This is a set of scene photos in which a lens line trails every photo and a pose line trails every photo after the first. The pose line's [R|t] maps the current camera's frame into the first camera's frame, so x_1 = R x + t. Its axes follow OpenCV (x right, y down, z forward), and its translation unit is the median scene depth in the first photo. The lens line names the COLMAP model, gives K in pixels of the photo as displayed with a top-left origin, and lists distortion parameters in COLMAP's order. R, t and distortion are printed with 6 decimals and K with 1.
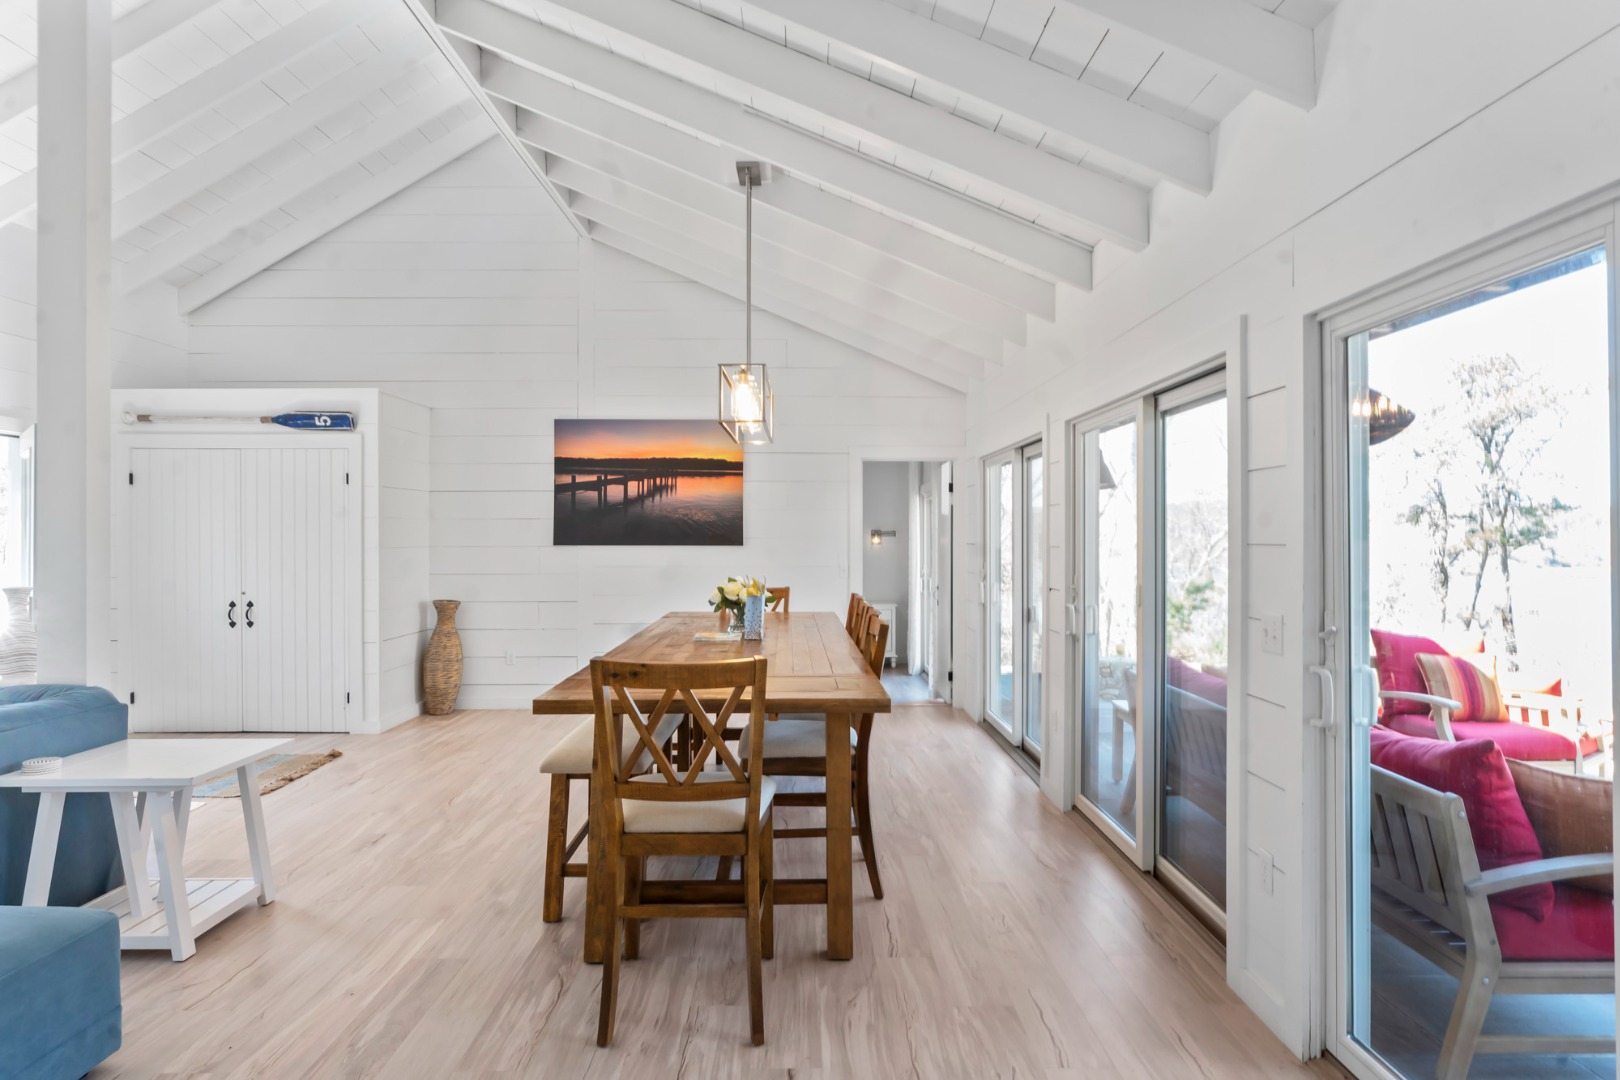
lens RADIAL K [[885.0, 0, 809.8], [0, 885.0, 537.9], [0, 0, 1]] dist [-0.029300, -0.000283]
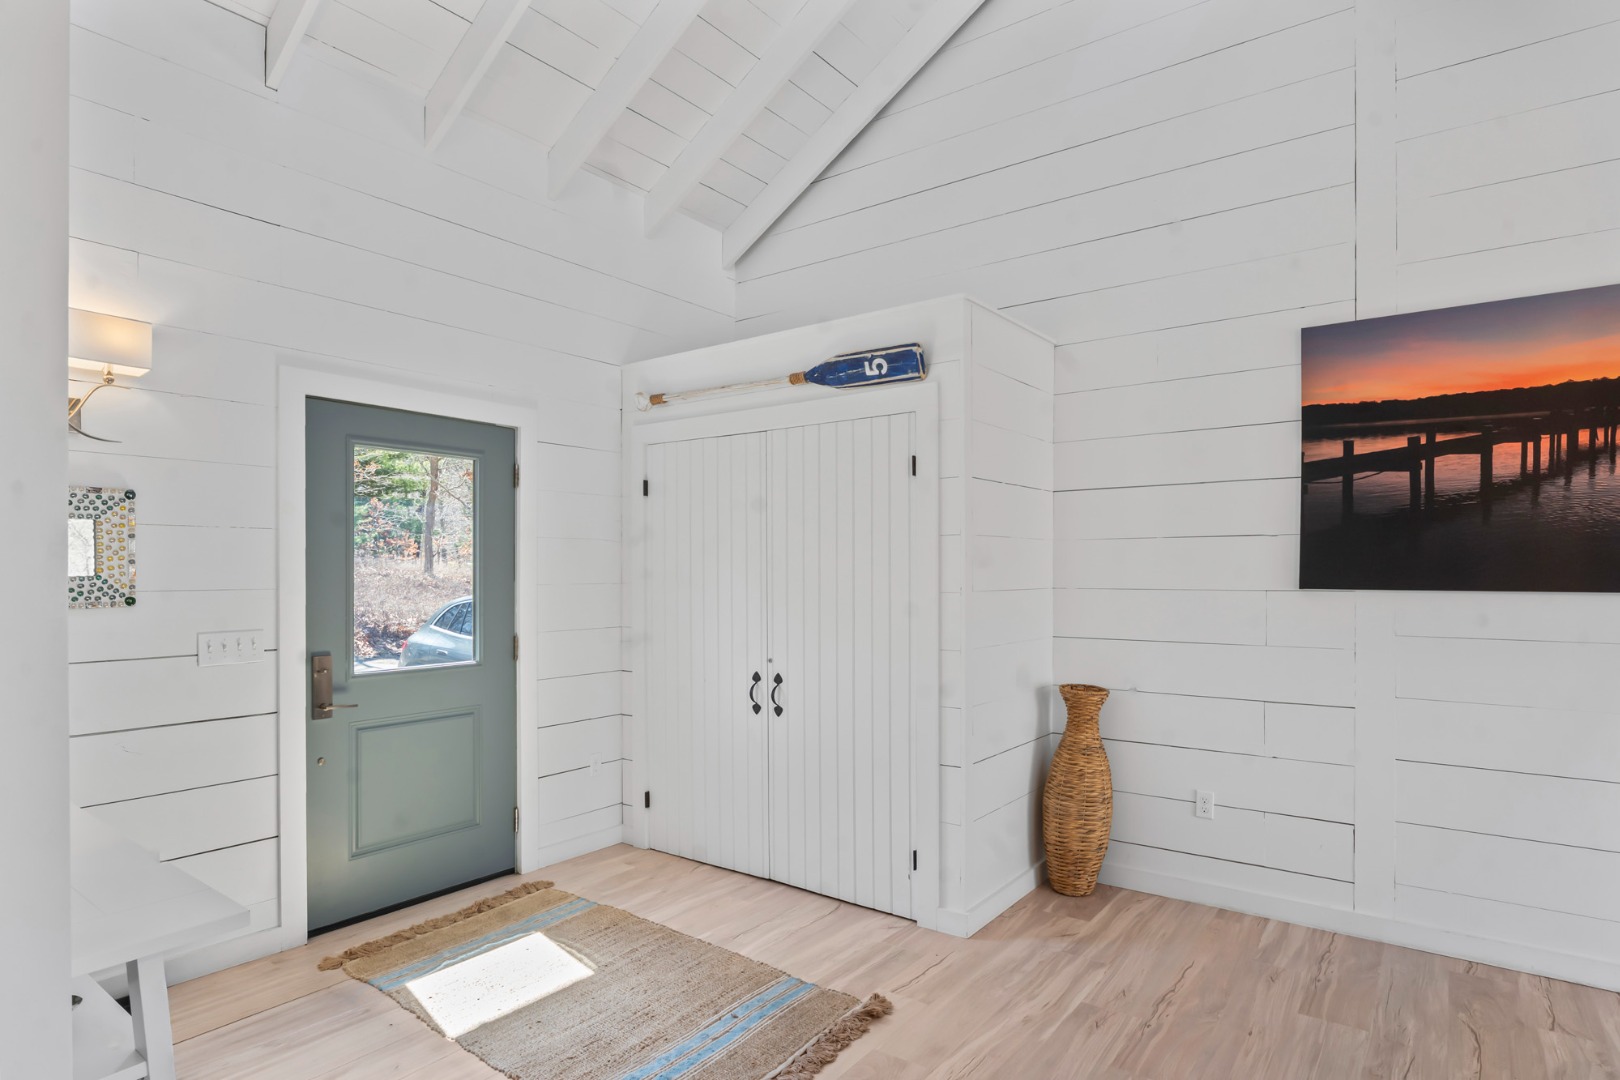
lens RADIAL K [[872.3, 0, 829.3], [0, 872.3, 573.6], [0, 0, 1]] dist [-0.003166, -0.000379]
pose [[0.797378, 0.003791, -0.603468, -0.212644], [-0.001158, 0.999988, 0.004753, -0.001856], [0.603479, -0.003092, 0.797373, 0.473945]]
